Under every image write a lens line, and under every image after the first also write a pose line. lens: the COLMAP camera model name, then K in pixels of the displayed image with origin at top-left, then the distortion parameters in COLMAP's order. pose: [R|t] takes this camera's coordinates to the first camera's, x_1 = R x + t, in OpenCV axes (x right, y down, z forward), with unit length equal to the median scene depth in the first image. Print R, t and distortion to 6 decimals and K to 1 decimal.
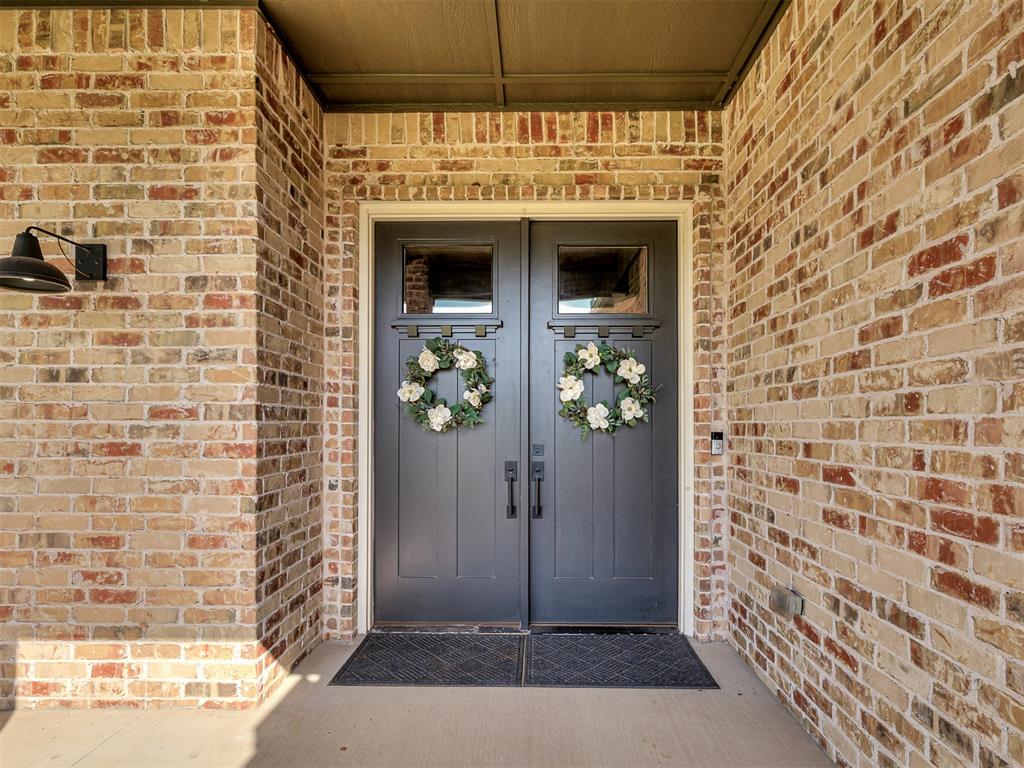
lens RADIAL K [[531.7, 0, 525.9], [0, 531.7, 422.9], [0, 0, 1]] dist [-0.003997, 0.000067]
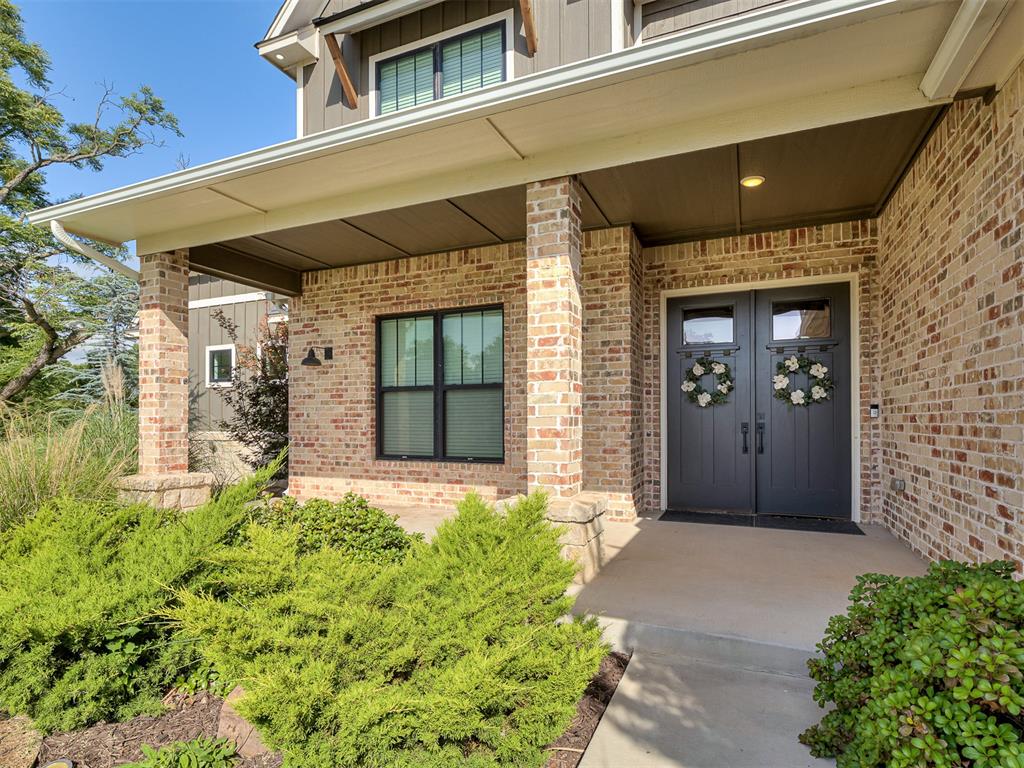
lens RADIAL K [[531.7, 0, 515.4], [0, 531.7, 419.3], [0, 0, 1]] dist [-0.003997, 0.000067]
pose [[0.922175, -0.004446, -0.386747, -0.051278], [0.006386, 0.999973, 0.003733, 0.051425], [0.386720, -0.005912, 0.922178, -1.049278]]
